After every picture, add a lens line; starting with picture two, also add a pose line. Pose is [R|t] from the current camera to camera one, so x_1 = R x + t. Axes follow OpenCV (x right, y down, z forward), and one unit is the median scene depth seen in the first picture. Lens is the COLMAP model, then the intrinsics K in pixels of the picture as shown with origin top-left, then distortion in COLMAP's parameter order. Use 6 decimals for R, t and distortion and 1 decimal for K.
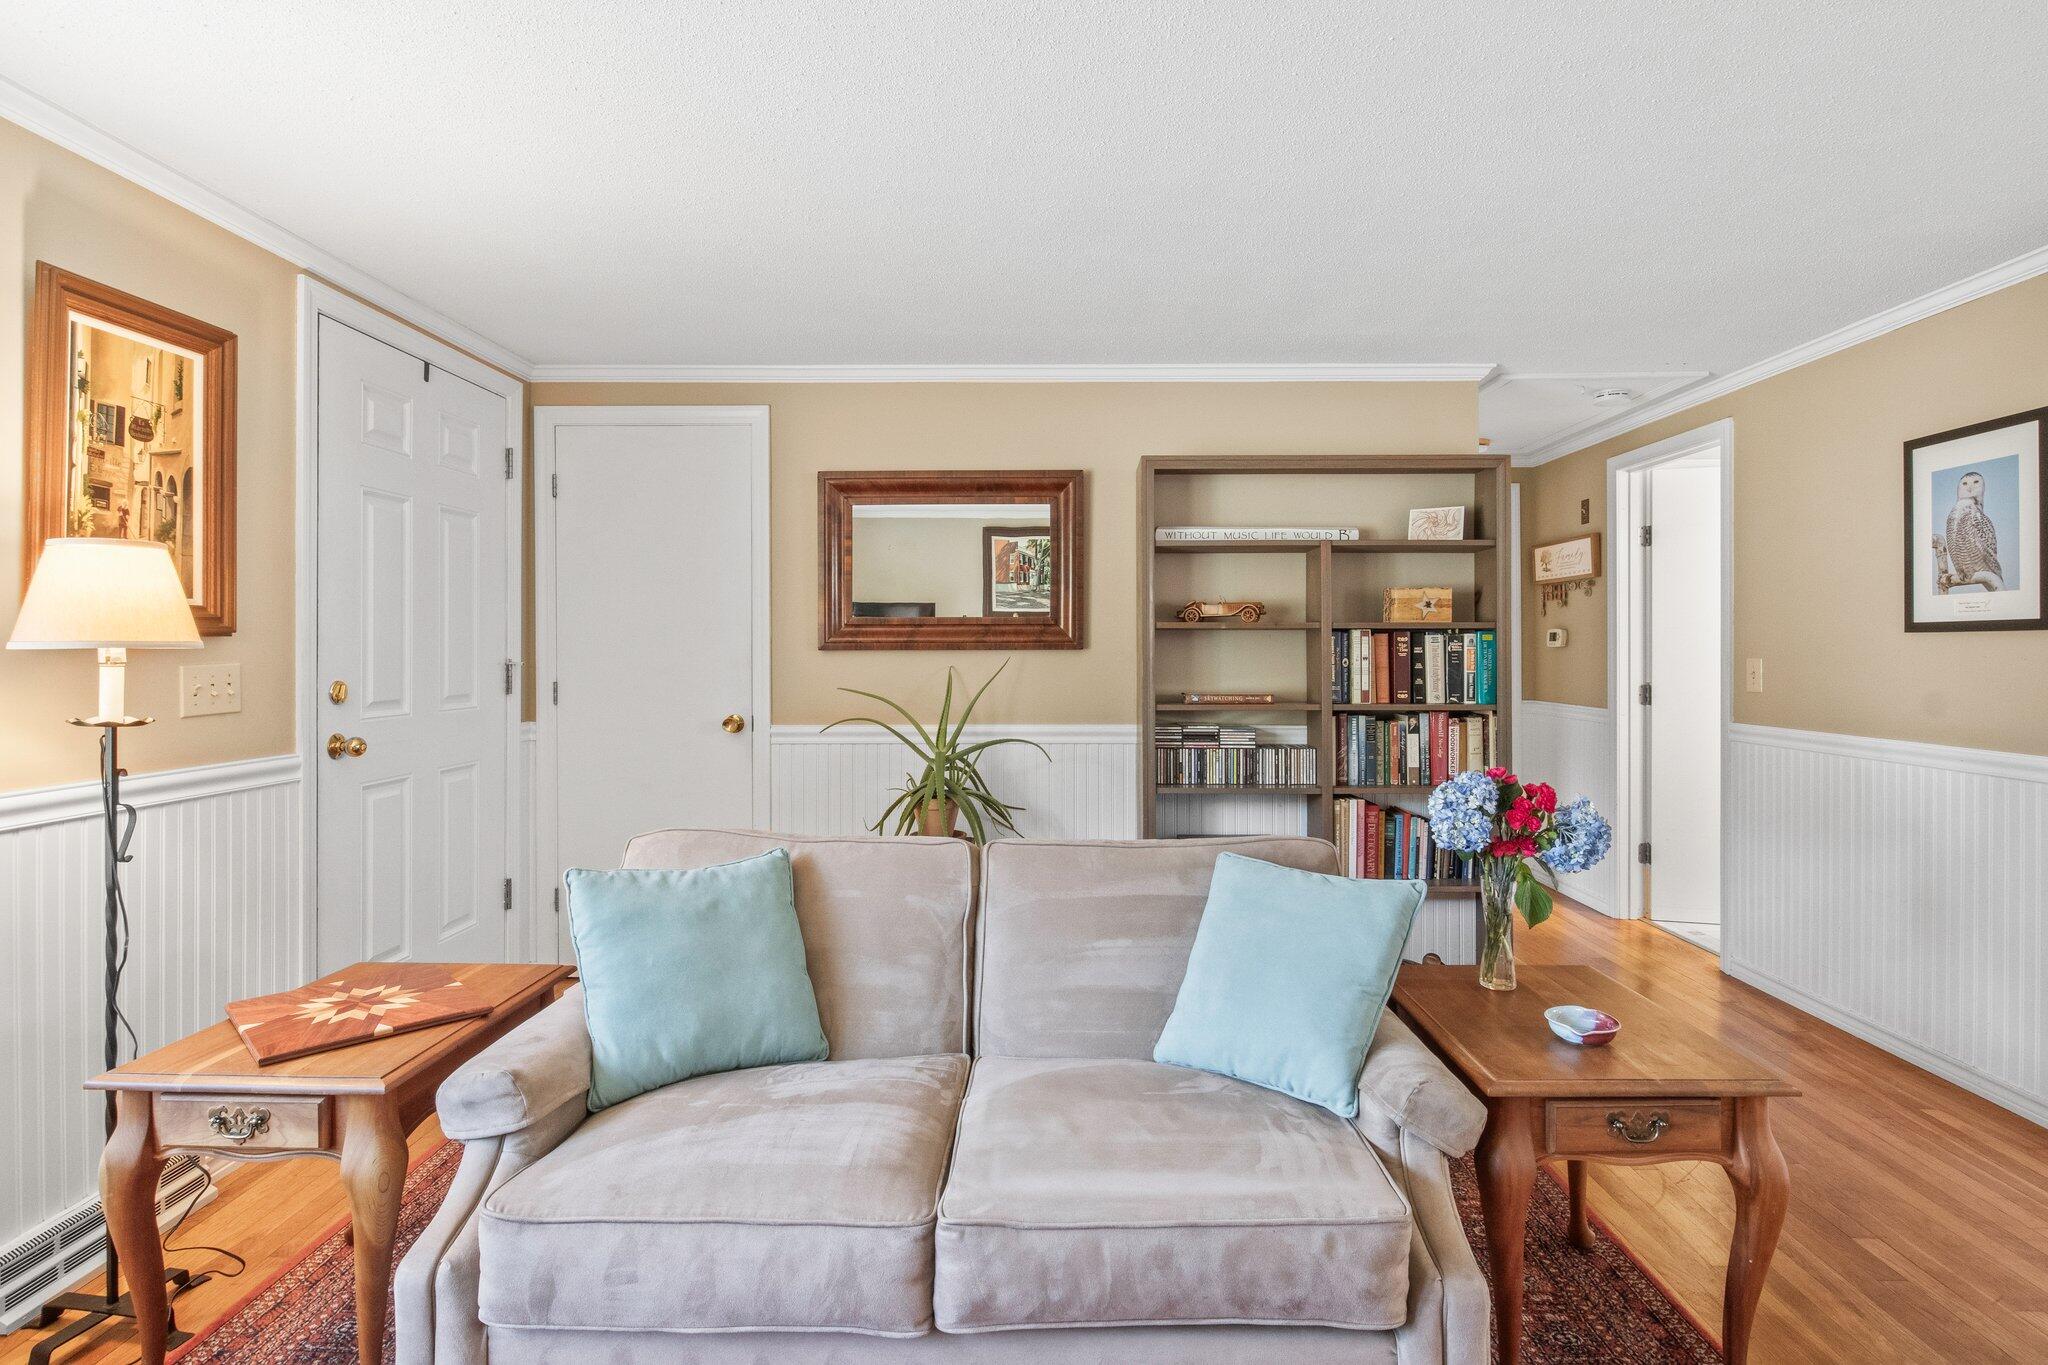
lens RADIAL K [[1030.0, 0, 1035.8], [0, 1030.0, 659.7], [0, 0, 1]] dist [-0.008475, -0.000386]
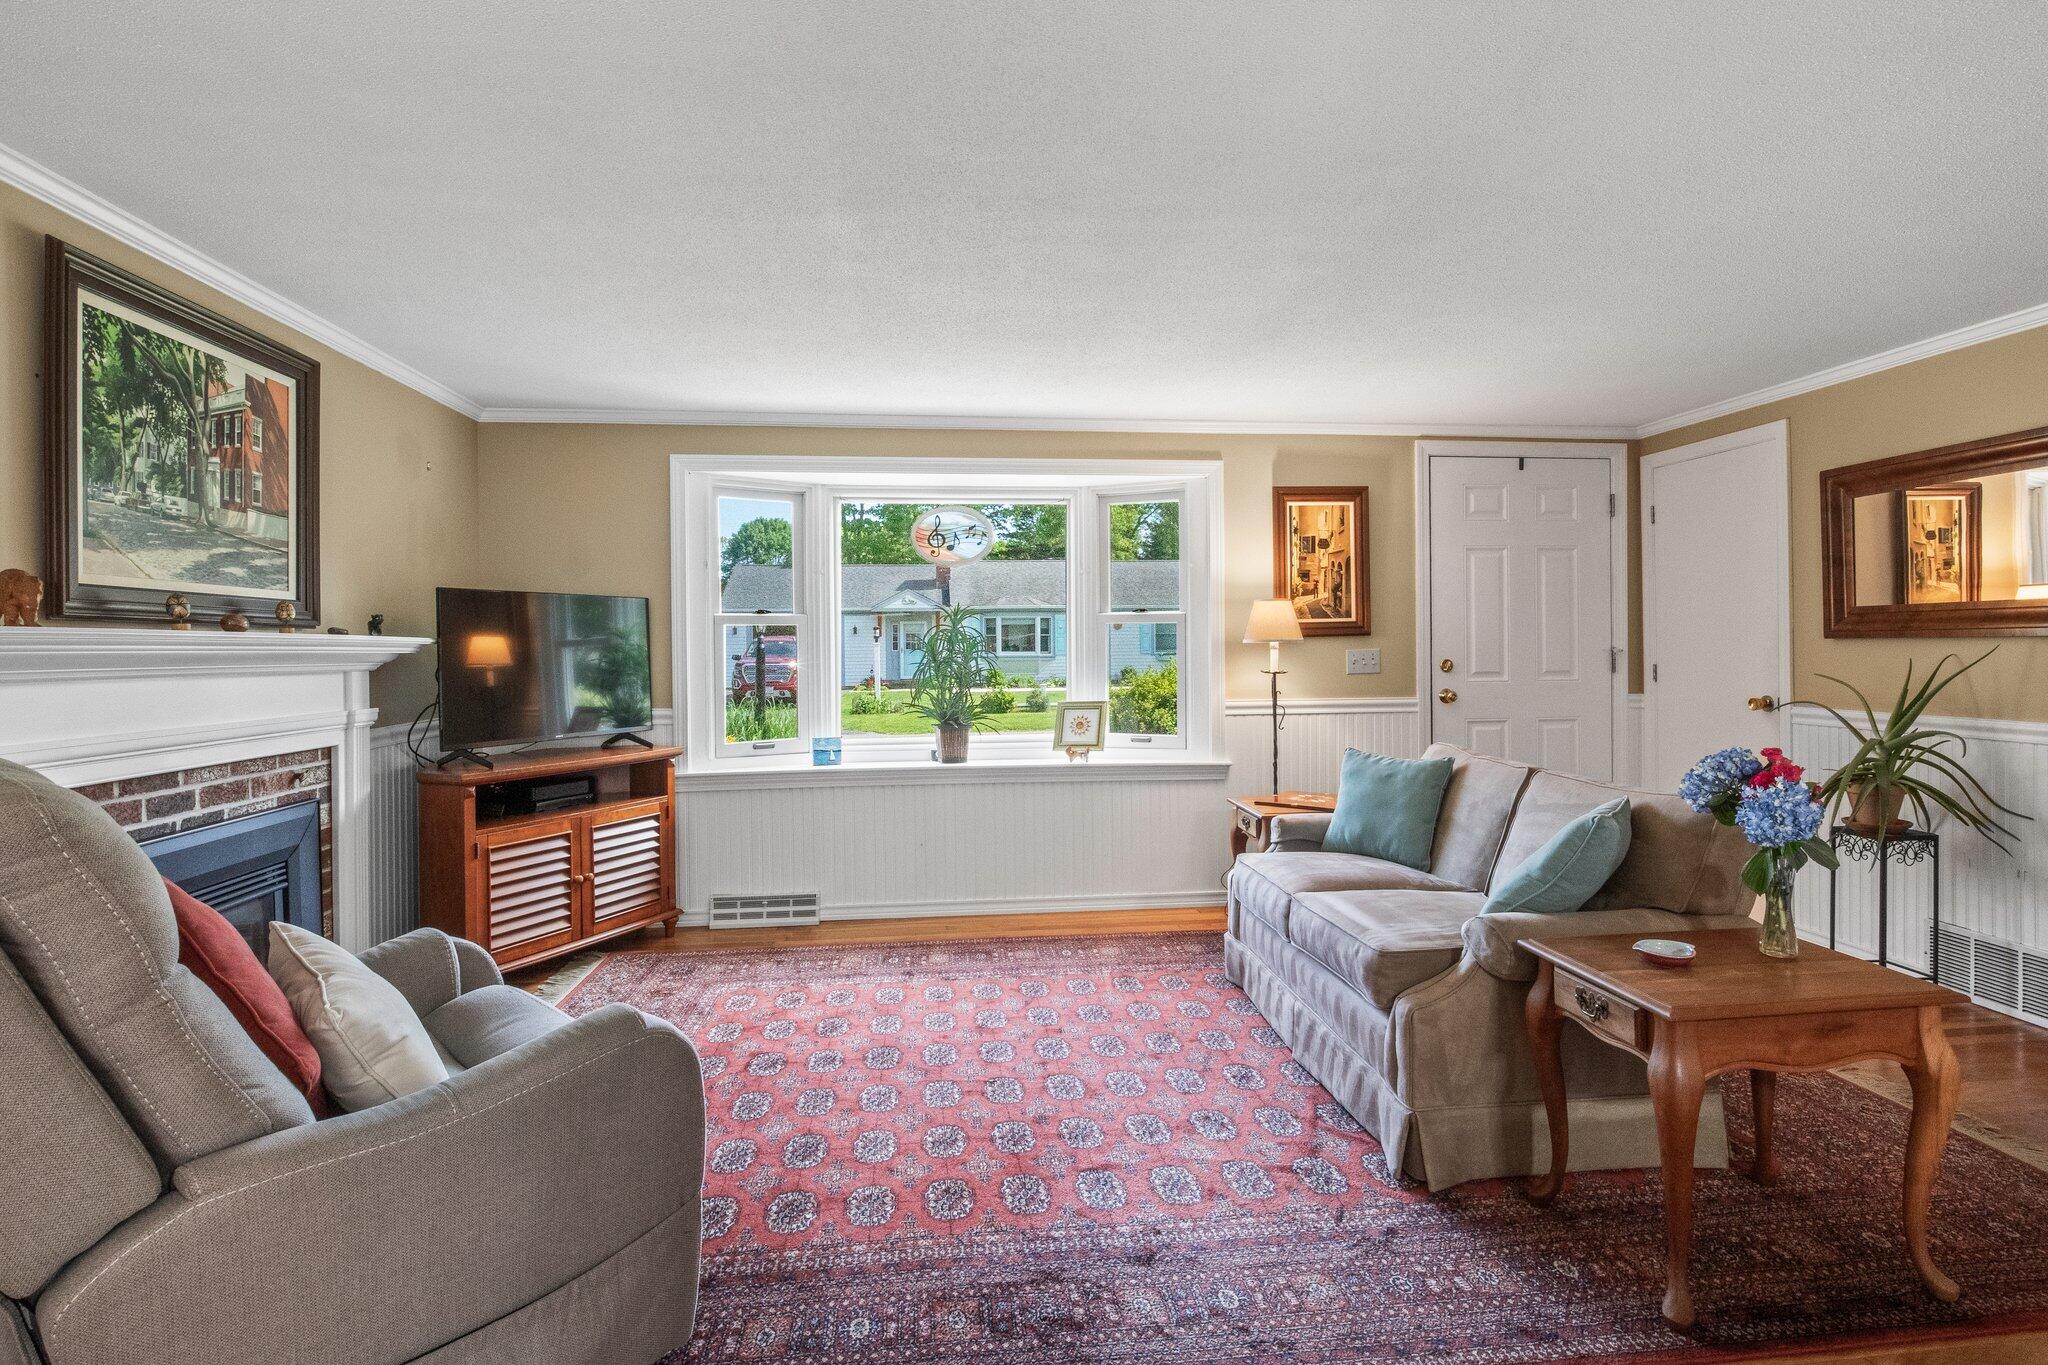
lens RADIAL K [[1039.9, 0, 1039.6], [0, 1039.9, 643.4], [0, 0, 1]] dist [-0.002341, -0.000384]
pose [[0.127091, -0.002910, -0.991887, 0.789926], [-0.001172, 0.999995, -0.003084, 0.000100], [0.991890, 0.001555, 0.127087, 0.058854]]
